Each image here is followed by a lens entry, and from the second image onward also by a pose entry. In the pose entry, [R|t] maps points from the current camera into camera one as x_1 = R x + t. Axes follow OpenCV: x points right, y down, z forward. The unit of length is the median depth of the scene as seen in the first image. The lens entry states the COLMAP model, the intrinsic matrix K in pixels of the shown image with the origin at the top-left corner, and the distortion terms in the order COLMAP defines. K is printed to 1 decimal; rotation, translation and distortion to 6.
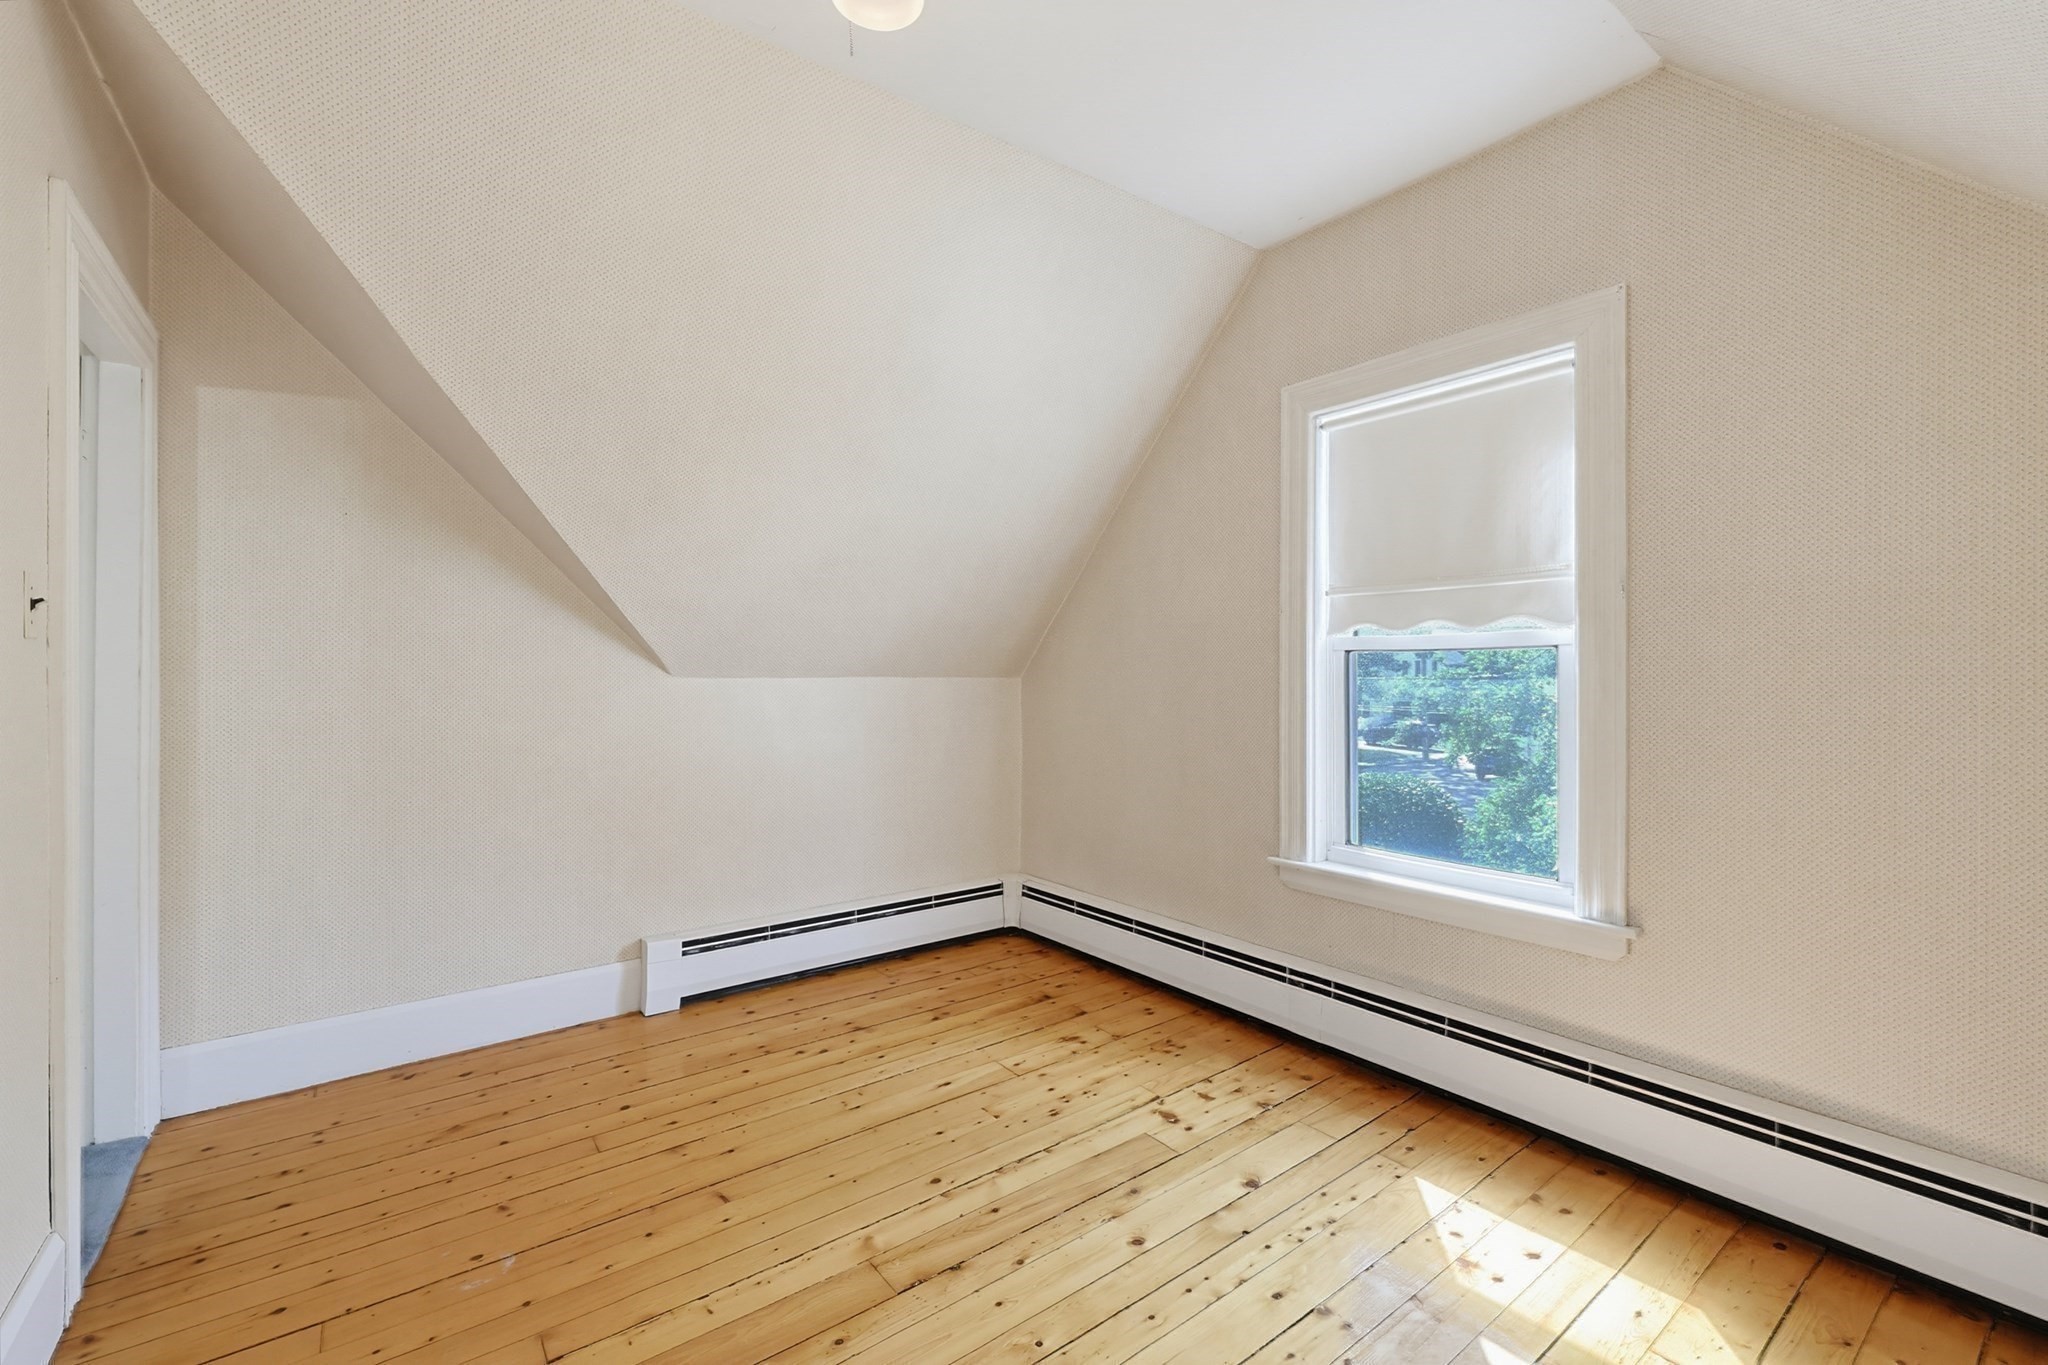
lens RADIAL K [[880.2, 0, 1035.5], [0, 880.2, 674.3], [0, 0, 1]] dist [0.003302, 0.000416]
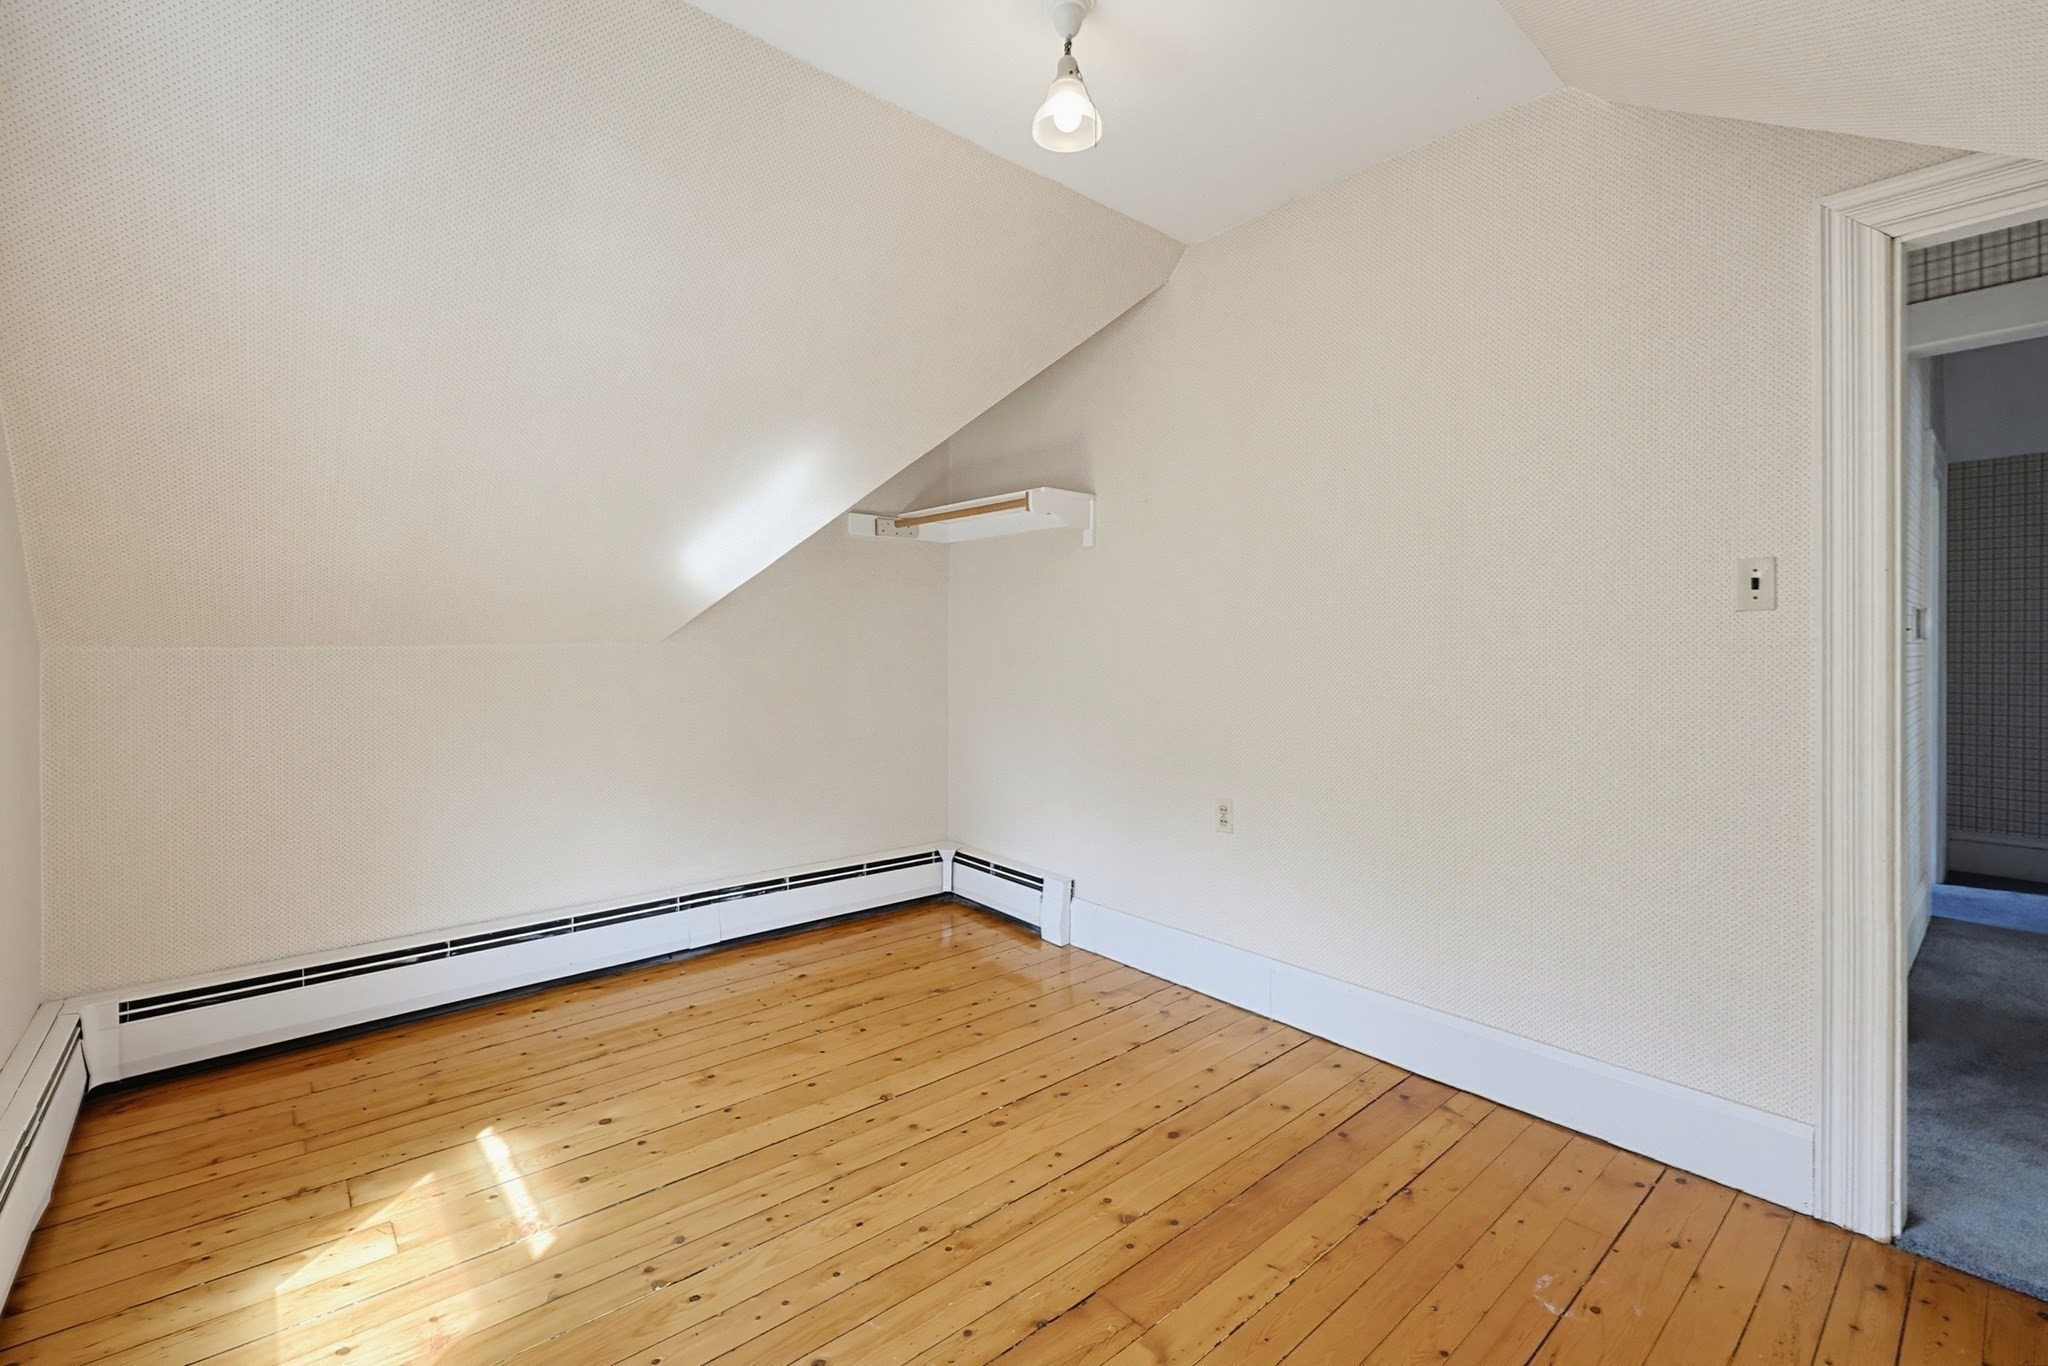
lens RADIAL K [[880.2, 0, 1036.7], [0, 880.2, 681.3], [0, 0, 1]] dist [0.003302, 0.000416]
pose [[-0.997653, 0.007985, -0.068006, -0.024470], [0.005269, 0.999185, 0.040022, 0.006155], [0.068270, 0.039569, -0.996882, 1.390159]]
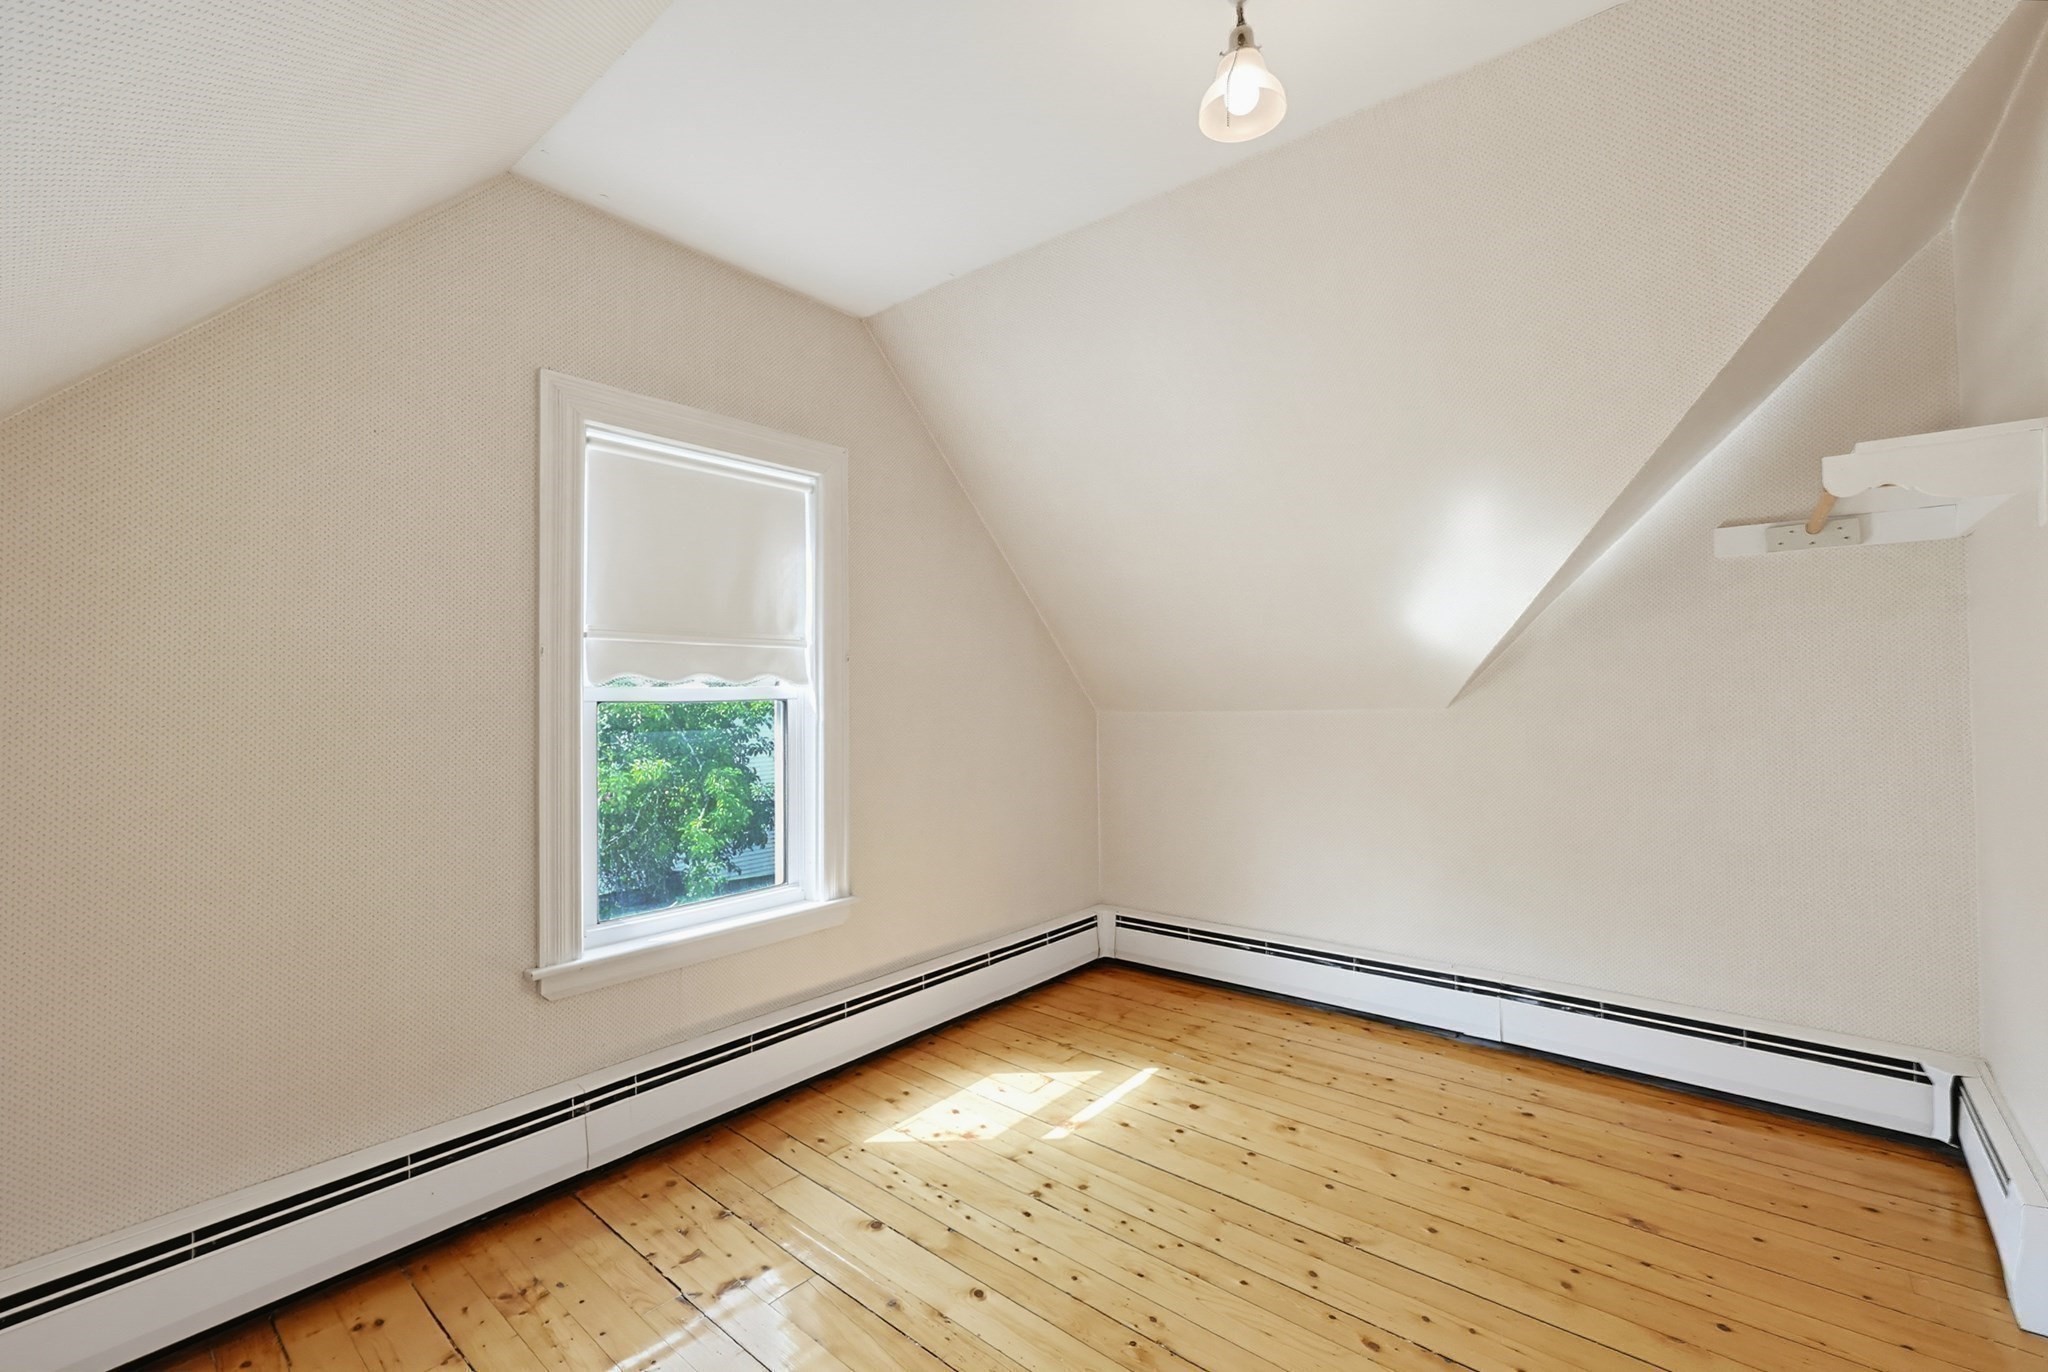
lens RADIAL K [[880.2, 0, 1026.1], [0, 880.2, 684.0], [0, 0, 1]] dist [0.003302, 0.000416]
pose [[-0.221412, 0.015547, 0.975056, -0.701200], [0.013919, 0.999821, -0.012781, -0.032204], [-0.975081, 0.010742, -0.221589, 0.914251]]
